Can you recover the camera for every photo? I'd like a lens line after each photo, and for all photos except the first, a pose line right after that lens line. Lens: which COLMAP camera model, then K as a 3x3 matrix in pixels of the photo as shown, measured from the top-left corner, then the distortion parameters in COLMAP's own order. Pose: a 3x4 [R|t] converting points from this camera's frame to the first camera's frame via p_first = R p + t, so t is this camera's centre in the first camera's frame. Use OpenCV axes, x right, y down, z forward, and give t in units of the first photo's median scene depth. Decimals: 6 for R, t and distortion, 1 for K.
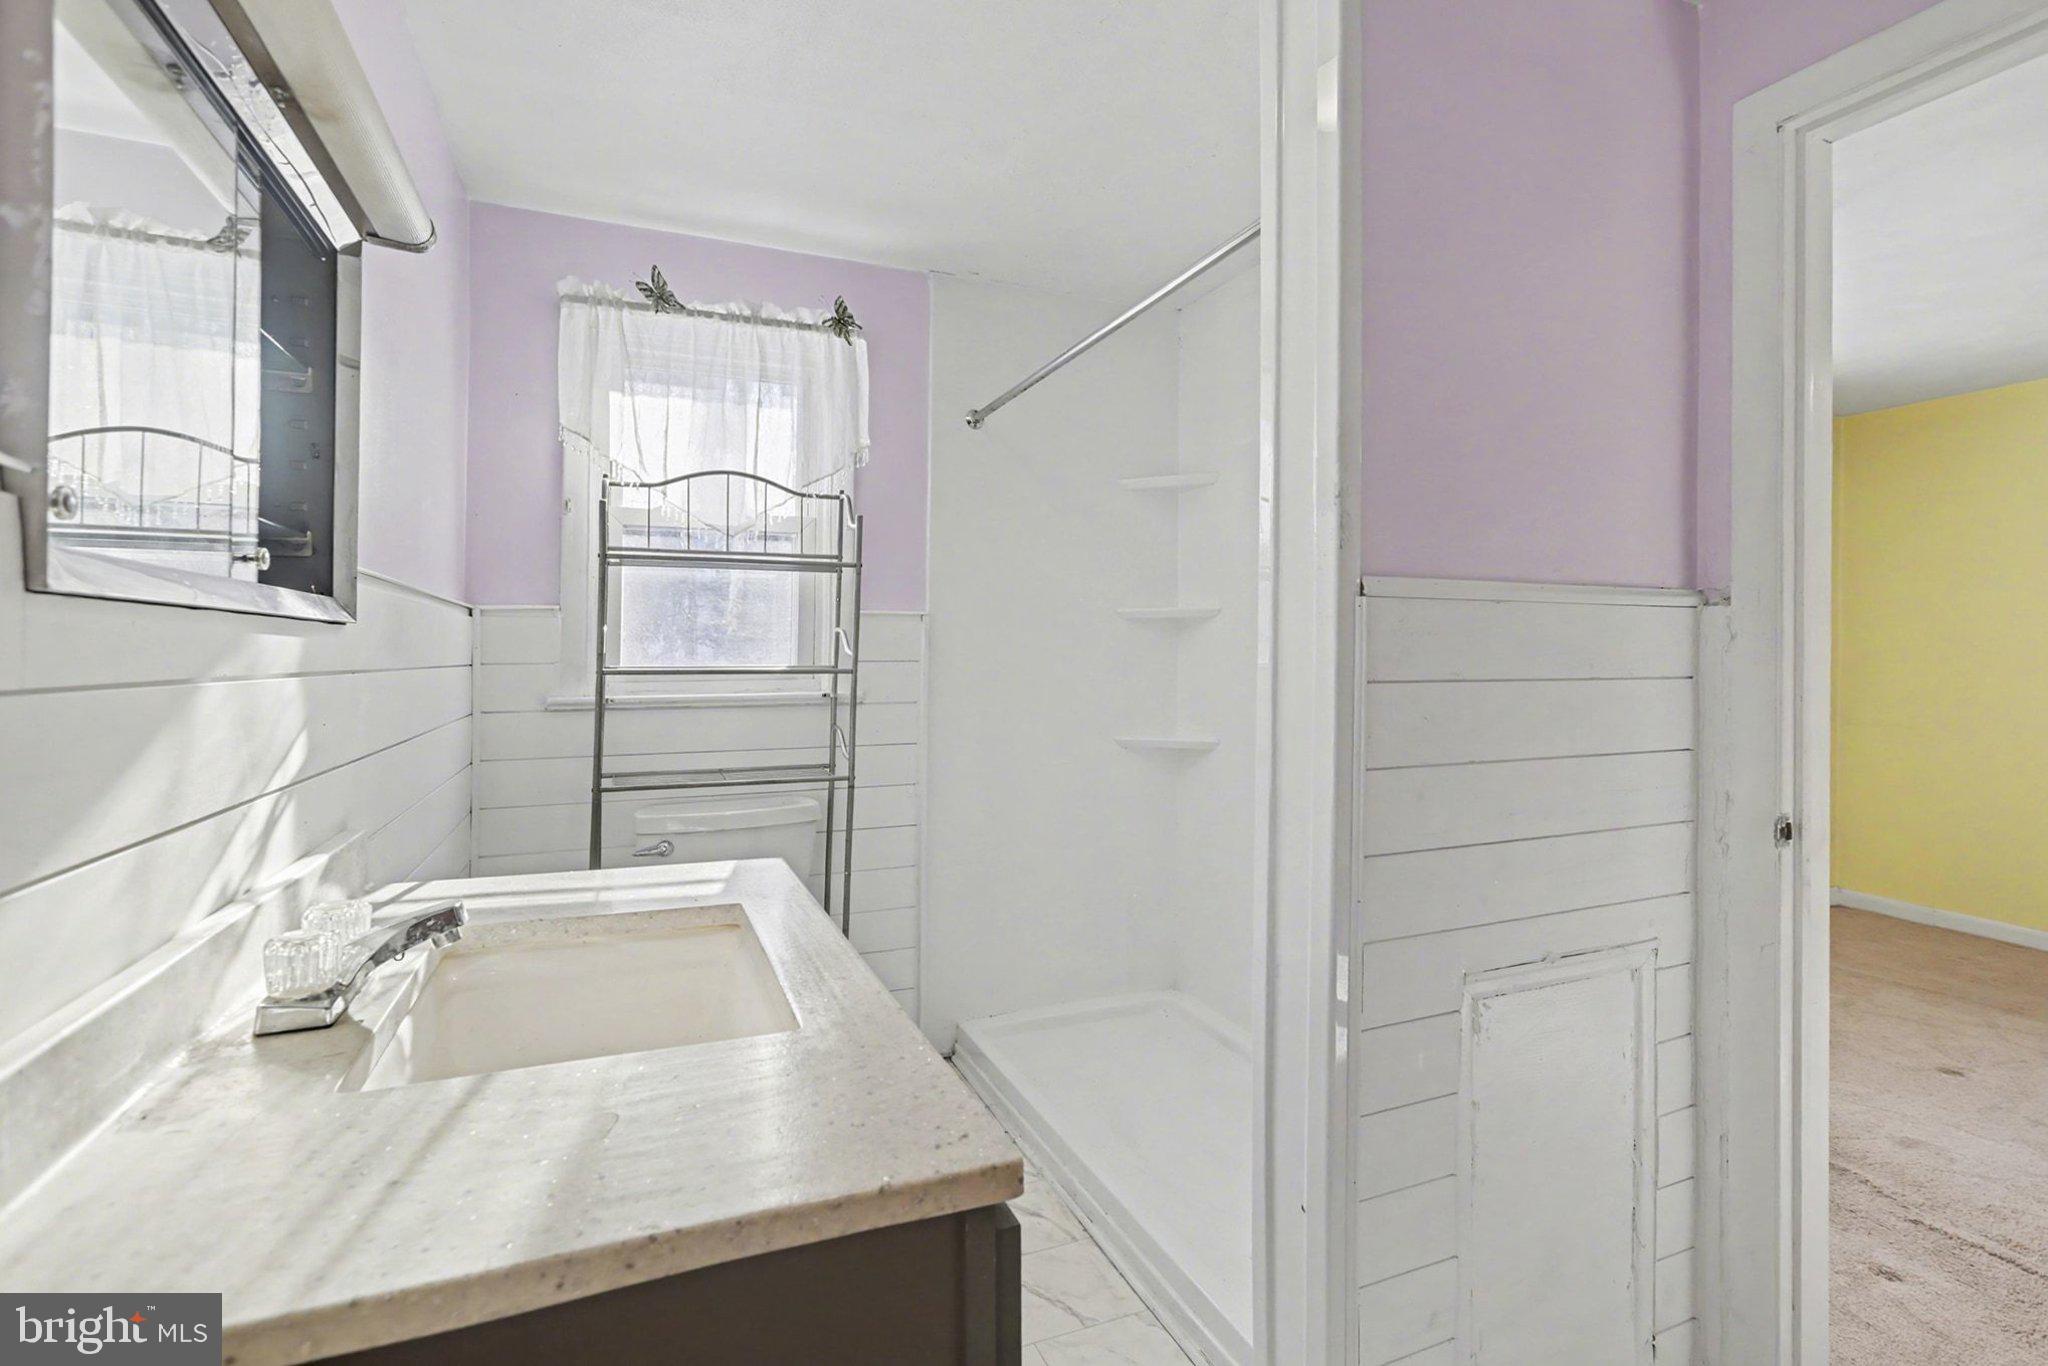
lens RADIAL K [[948.9, 0, 1024.0], [0, 948.9, 683.0], [0, 0, 1]] dist [0.001454, 0.000002]
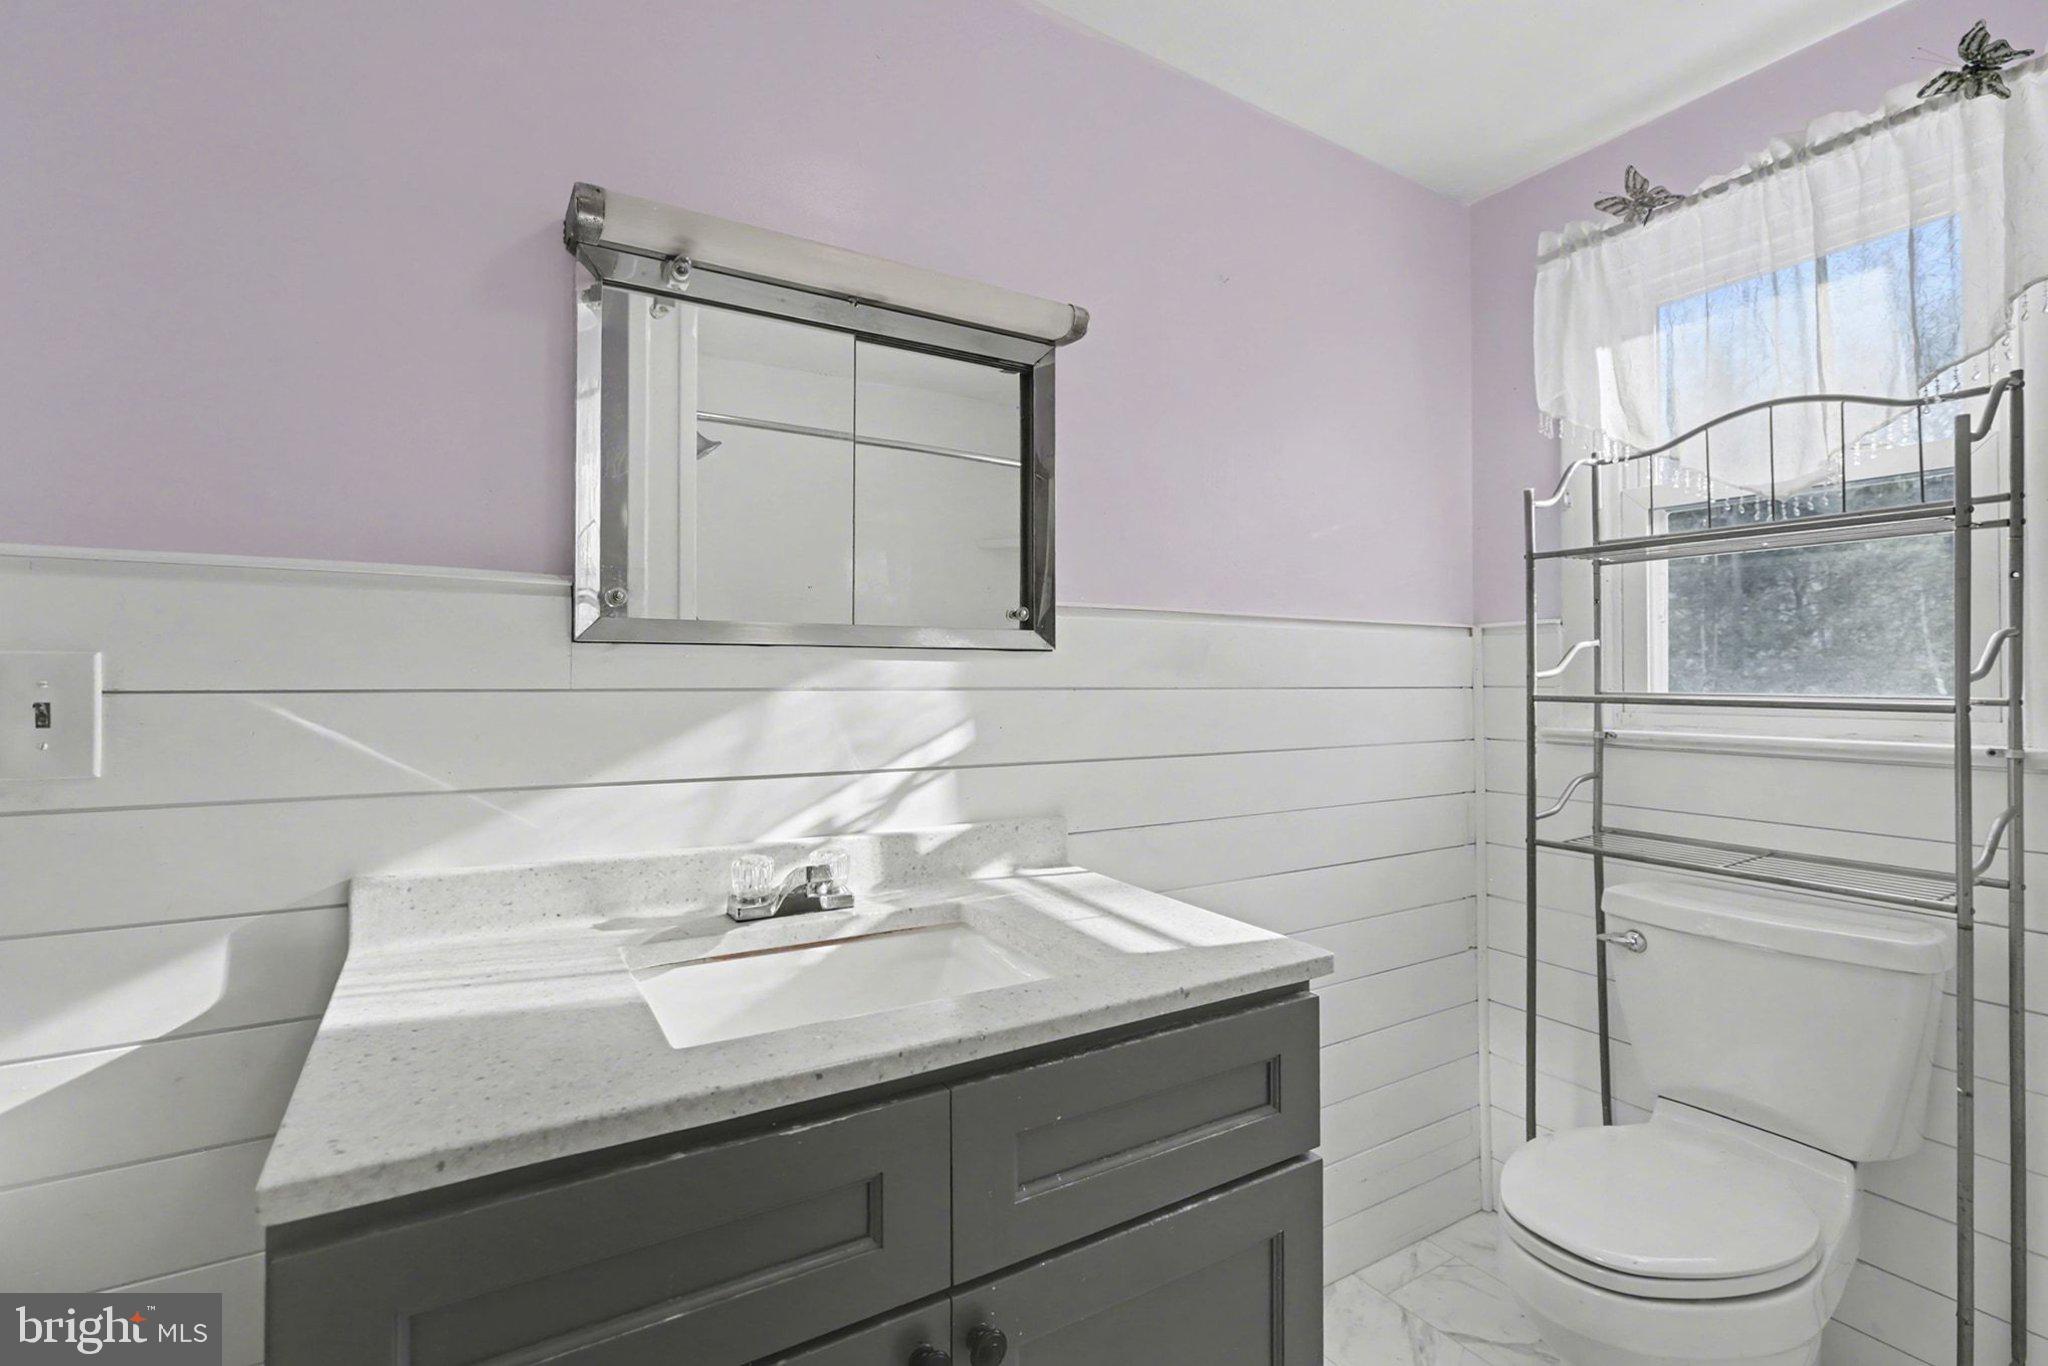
lens RADIAL K [[918.8, 0, 1024.0], [0, 918.8, 683.0], [0, 0, 1]] dist [0.000983, 0.000887]
pose [[0.154484, 0.009427, -0.987950, 0.257239], [-0.033440, 0.999431, 0.004308, -0.011285], [0.987429, 0.032372, 0.154712, 0.400630]]
